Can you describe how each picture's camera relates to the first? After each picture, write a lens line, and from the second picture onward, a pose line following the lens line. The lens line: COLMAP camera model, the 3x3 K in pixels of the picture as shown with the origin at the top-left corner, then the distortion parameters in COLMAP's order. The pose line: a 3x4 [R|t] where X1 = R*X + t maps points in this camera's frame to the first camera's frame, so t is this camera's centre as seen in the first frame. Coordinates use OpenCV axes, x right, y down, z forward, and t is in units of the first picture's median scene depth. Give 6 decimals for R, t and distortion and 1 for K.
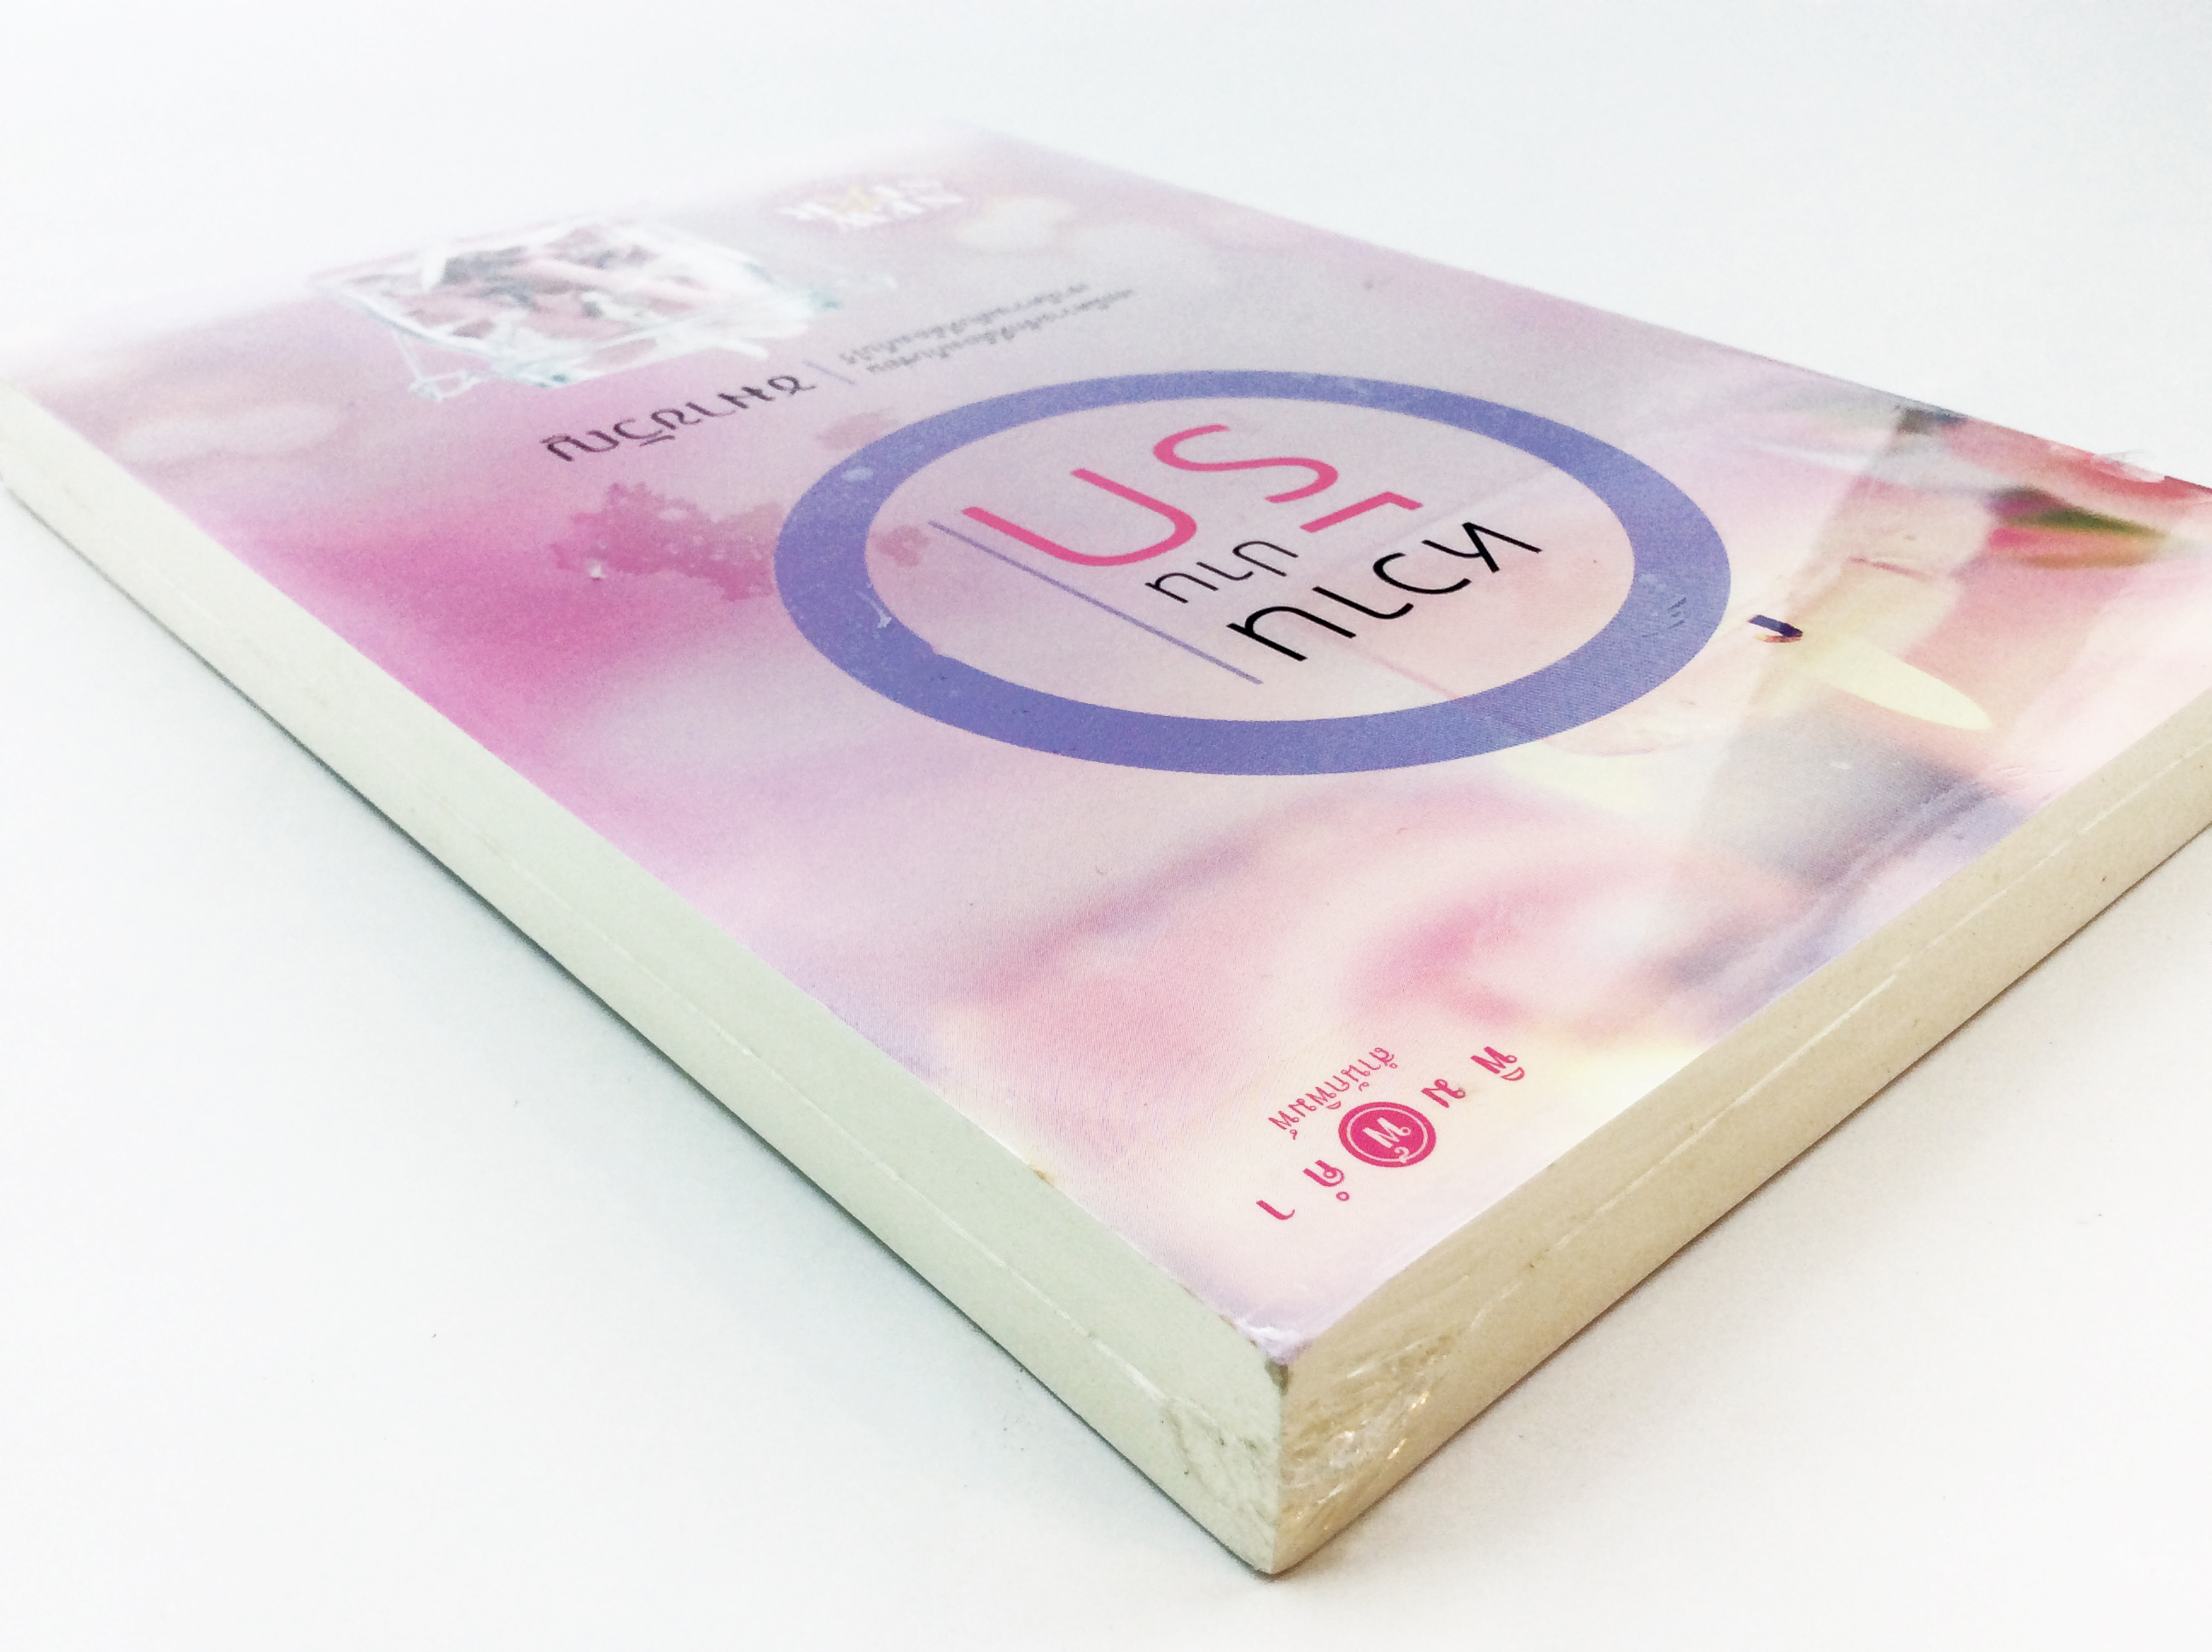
lens RADIAL K [[2057.9, 0, 1106.0], [0, 2057.9, 826.0], [0, 0, 1]] dist [0.152729, -0.298096]
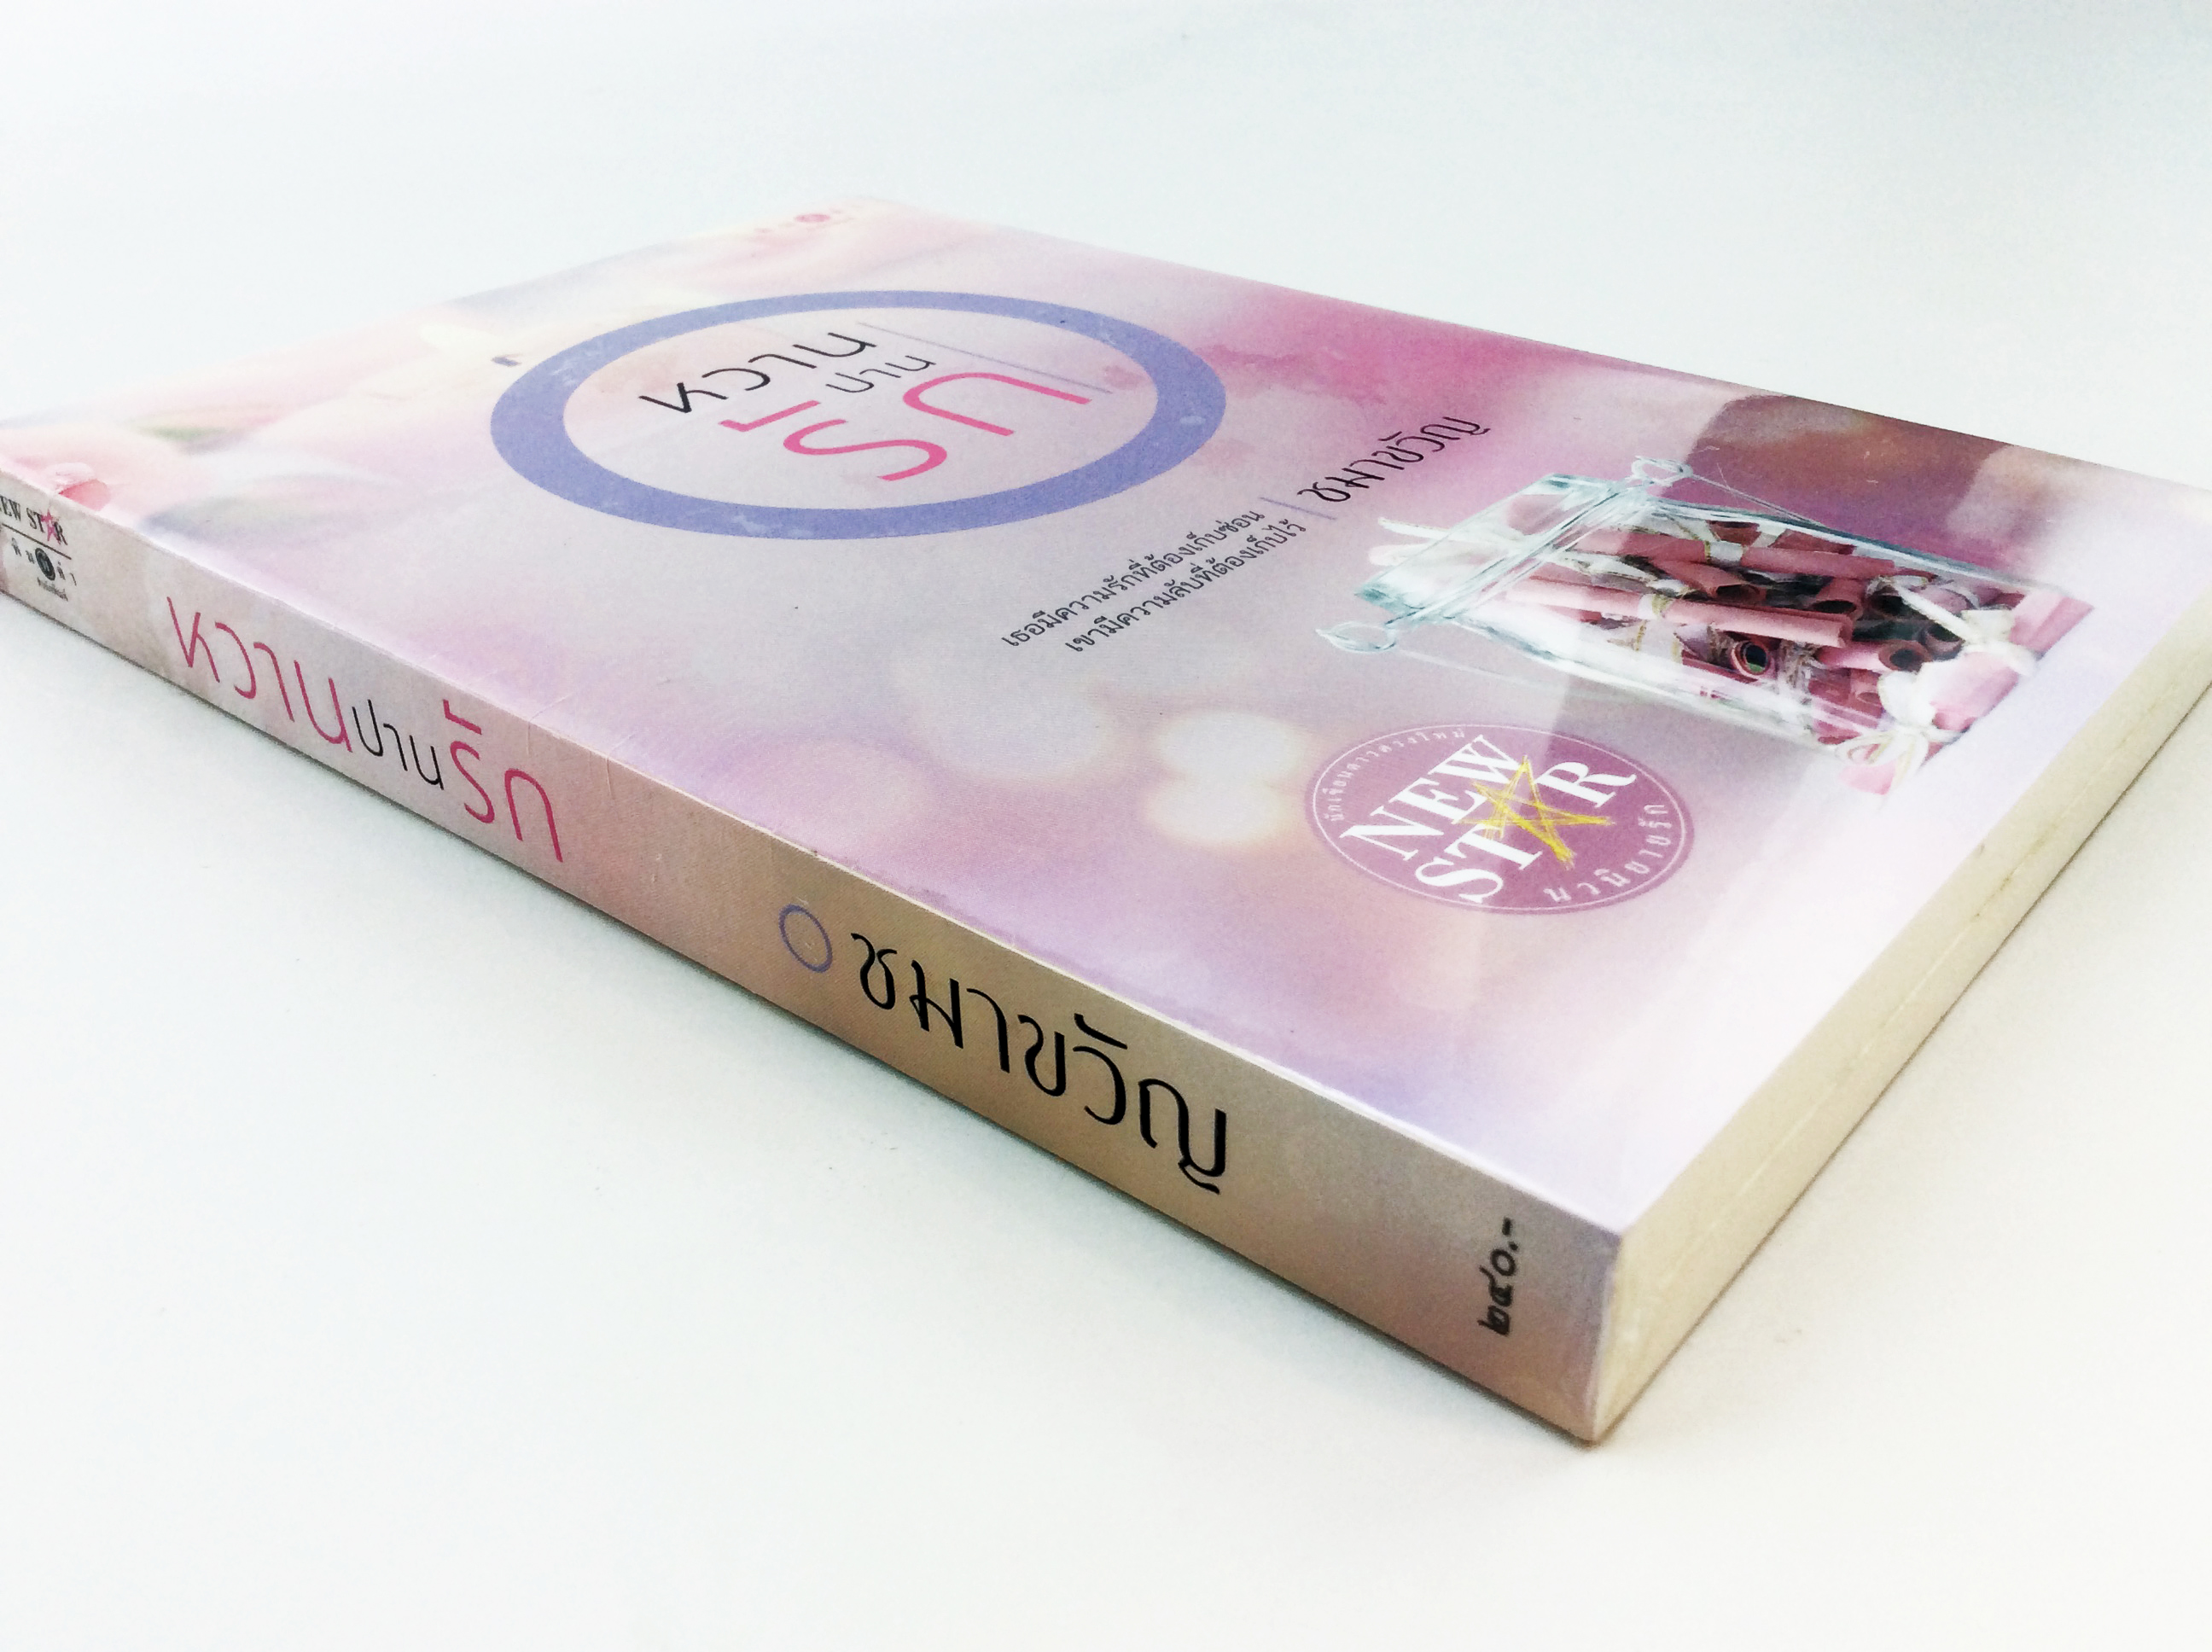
lens RADIAL K [[2057.9, 0, 1106.0], [0, 2057.9, 826.0], [0, 0, 1]] dist [0.152729, -0.298096]
pose [[-0.988763, 0.088964, -0.120141, 0.084267], [-0.067639, 0.450458, 0.890232, -1.022260], [0.133317, 0.888354, -0.439378, 1.577023]]
